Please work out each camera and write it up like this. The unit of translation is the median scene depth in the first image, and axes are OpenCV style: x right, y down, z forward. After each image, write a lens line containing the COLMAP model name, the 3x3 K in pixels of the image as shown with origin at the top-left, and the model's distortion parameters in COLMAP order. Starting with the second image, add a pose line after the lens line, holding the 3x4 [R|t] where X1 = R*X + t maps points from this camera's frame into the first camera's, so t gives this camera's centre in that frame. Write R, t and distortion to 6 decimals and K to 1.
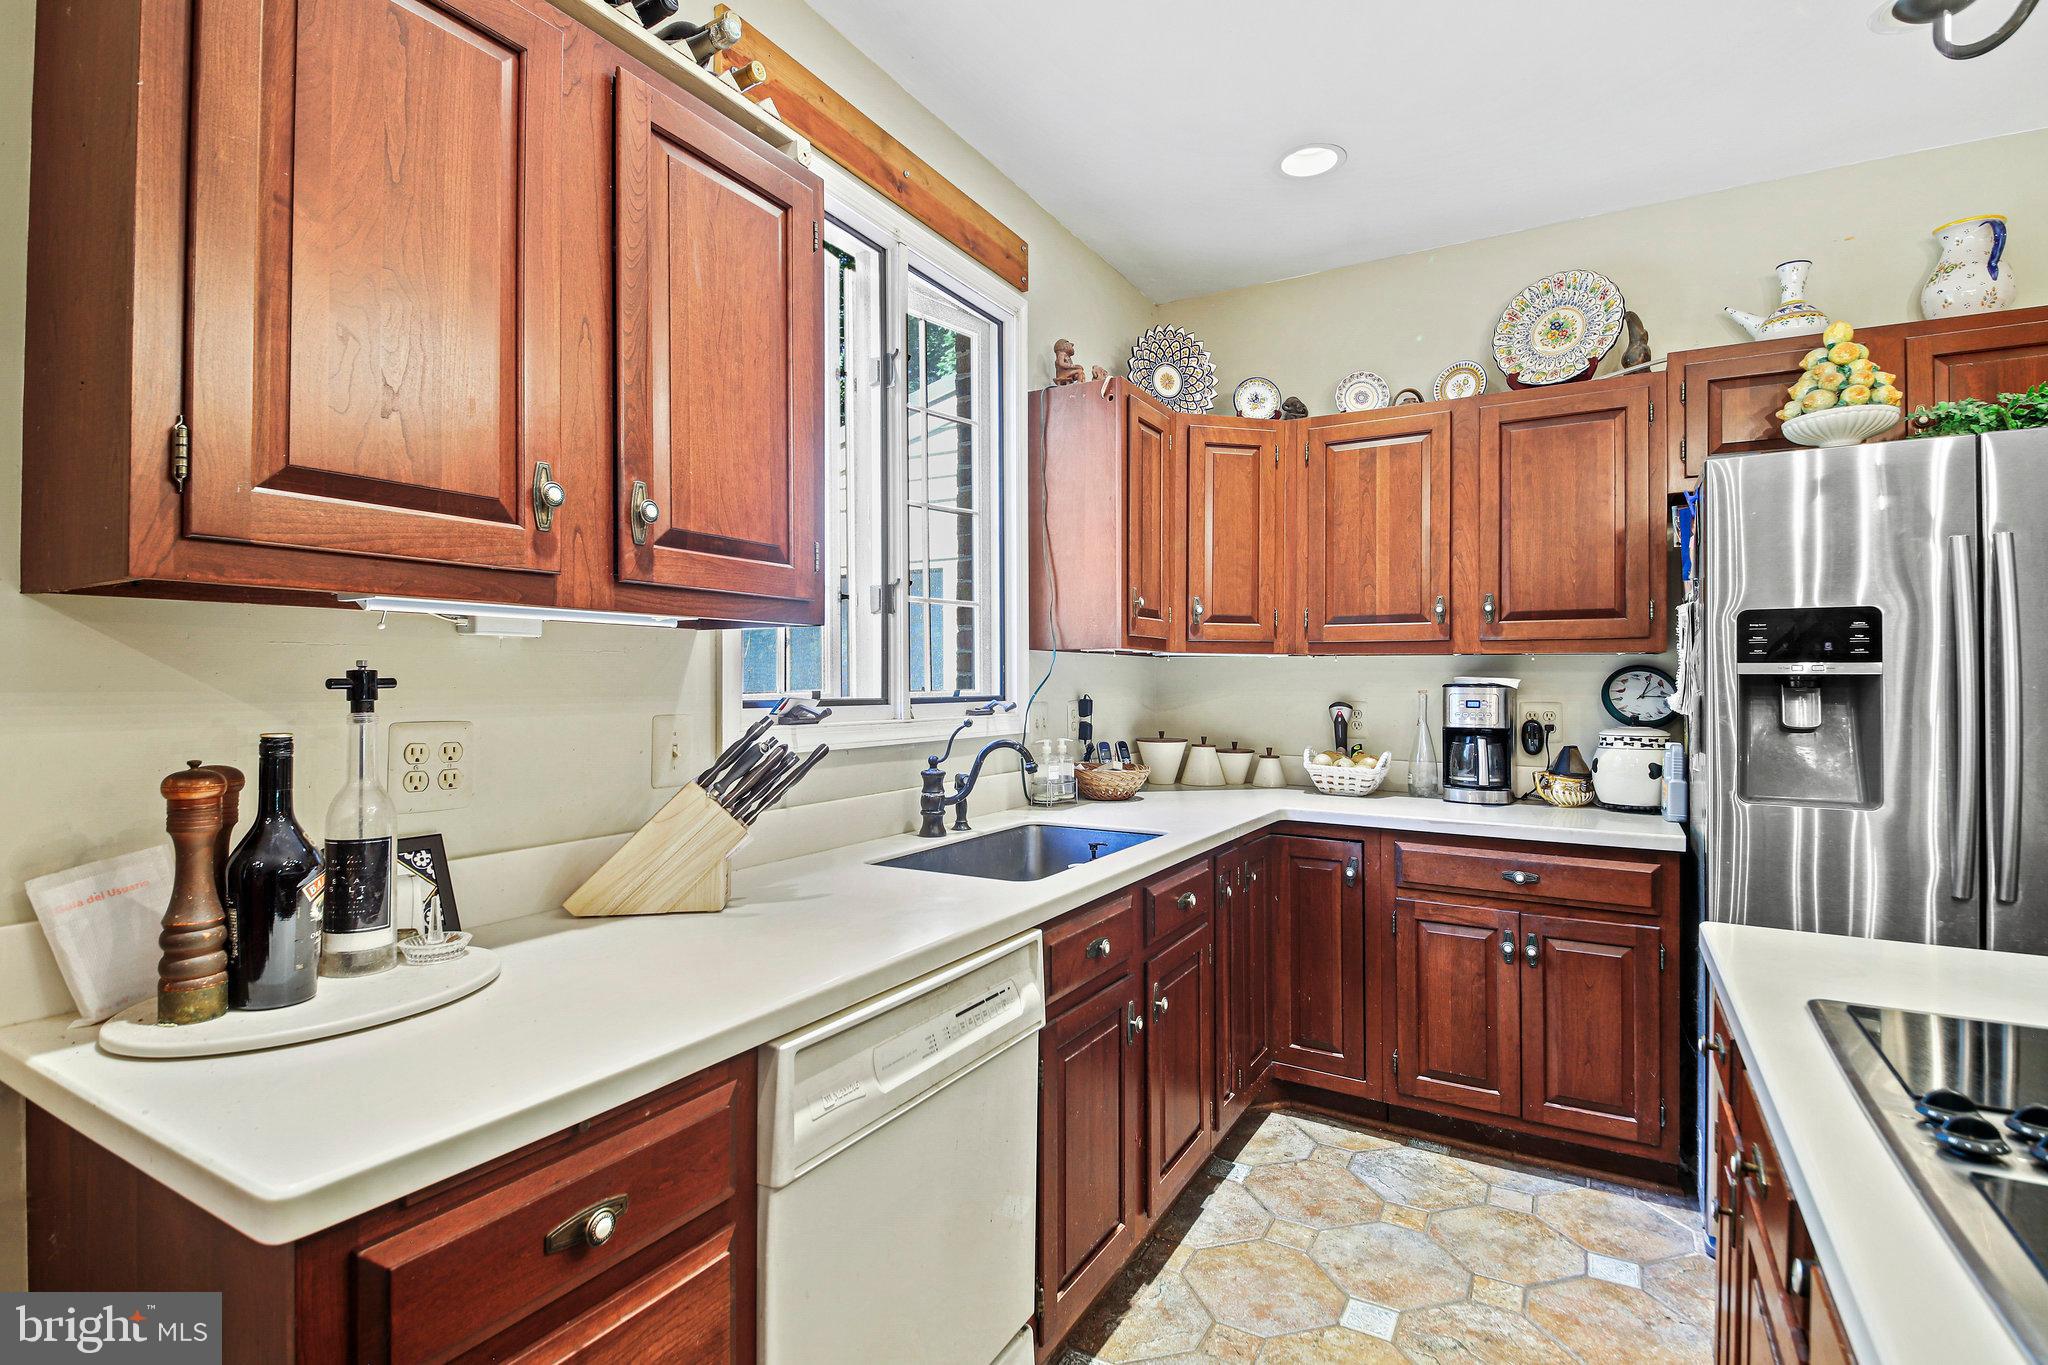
lens RADIAL K [[977.6, 0, 1022.4], [0, 977.6, 673.7], [0, 0, 1]] dist [-0.000619, -0.003961]
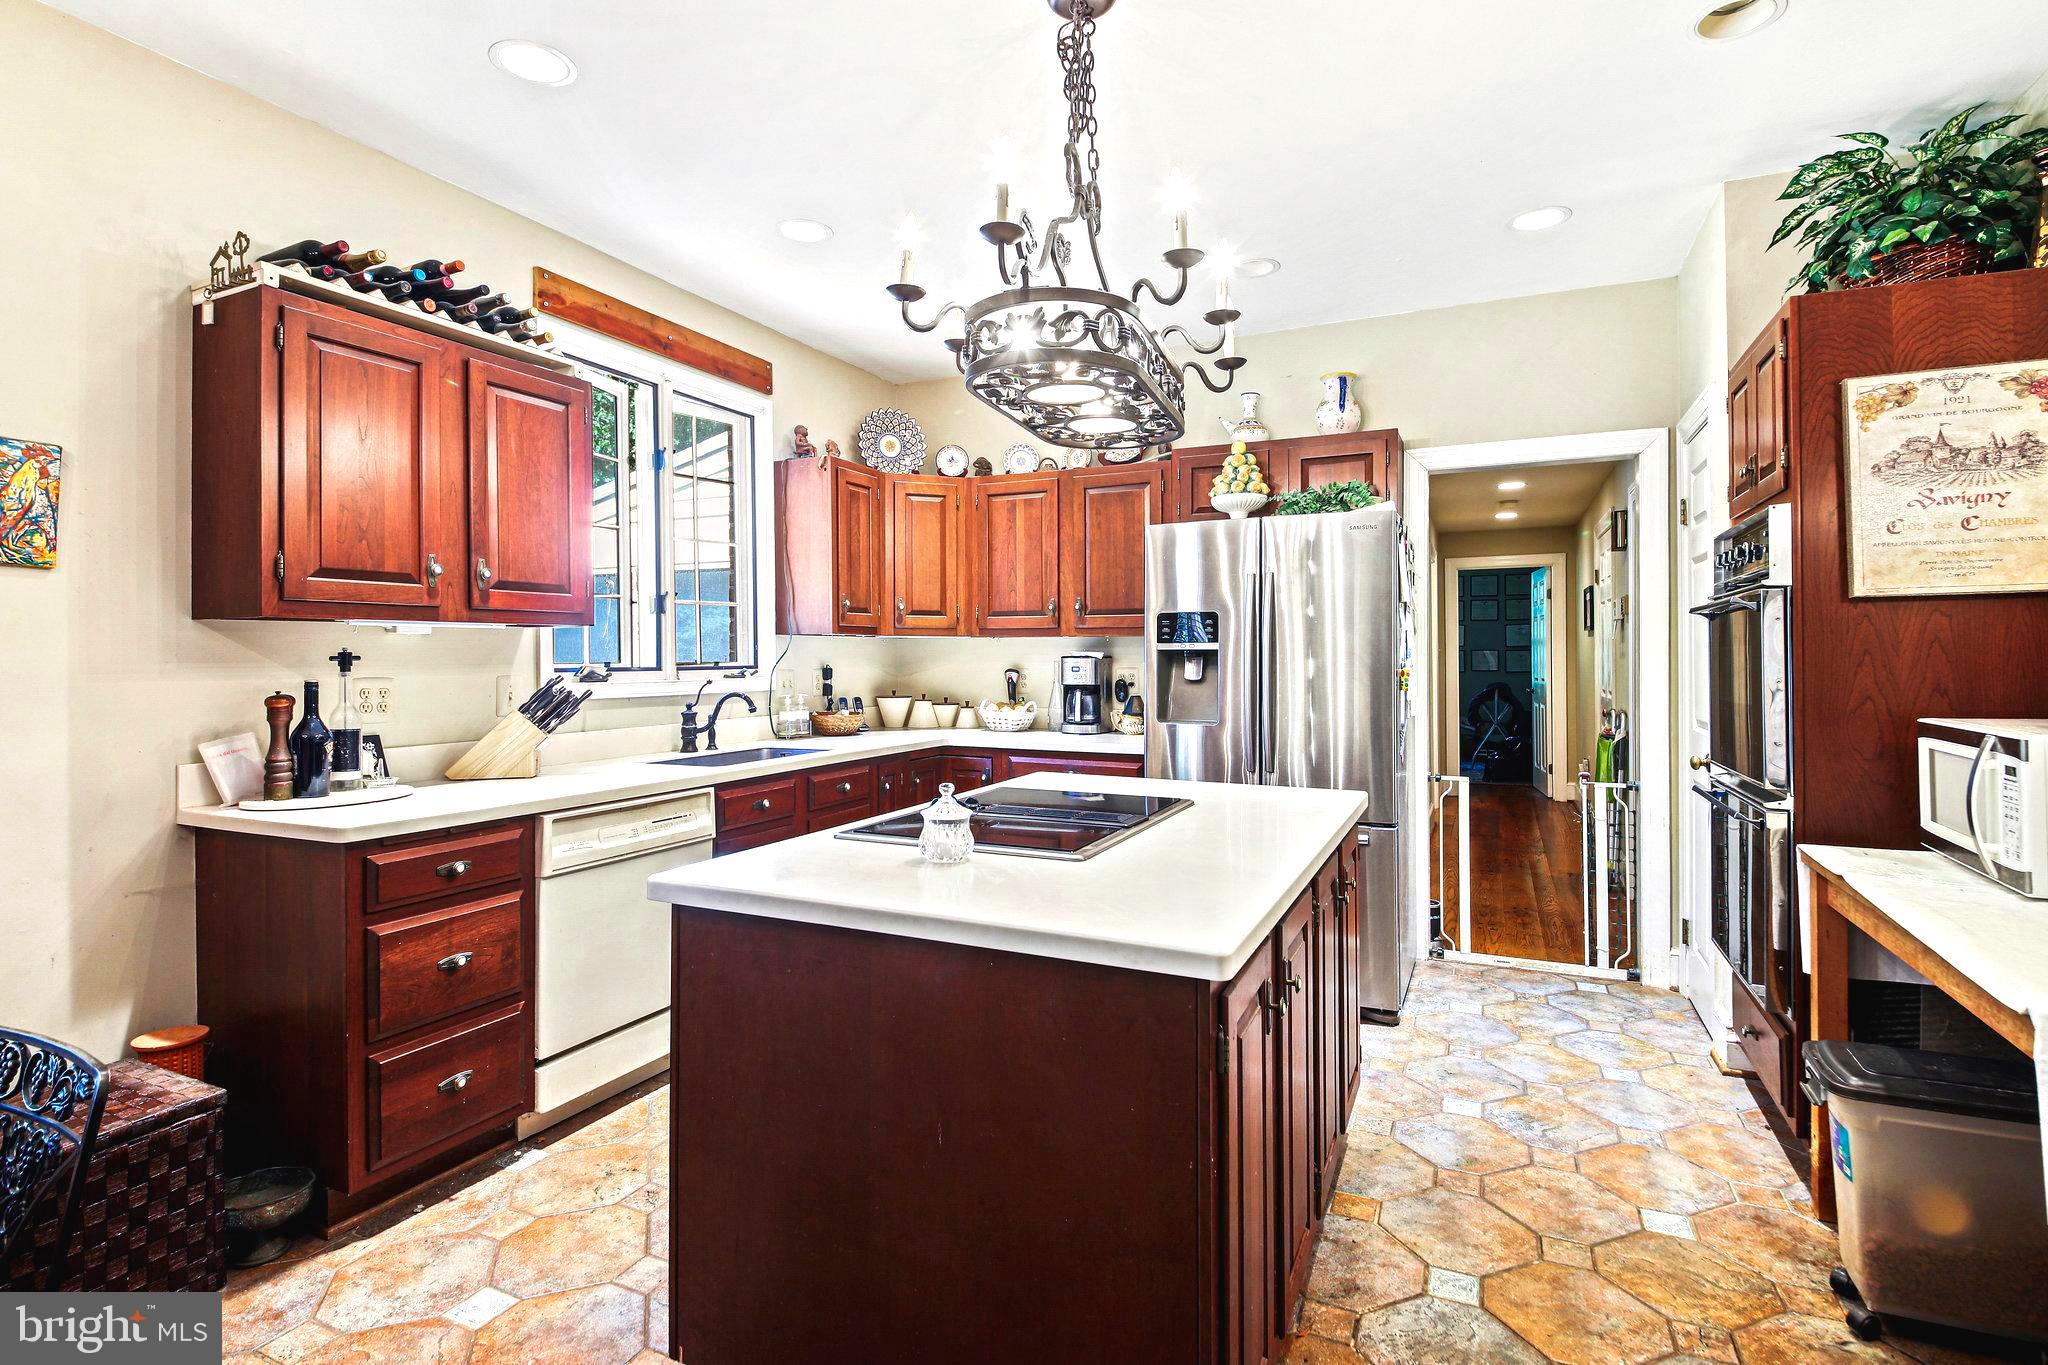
lens RADIAL K [[977.6, 0, 1044.2], [0, 977.6, 656.8], [0, 0, 1]] dist [-0.000619, -0.003961]
pose [[0.994308, -0.006049, 0.106375, 0.319077], [0.005109, 0.999946, 0.009103, -0.002823], [-0.106424, -0.008508, 0.994284, -0.660580]]
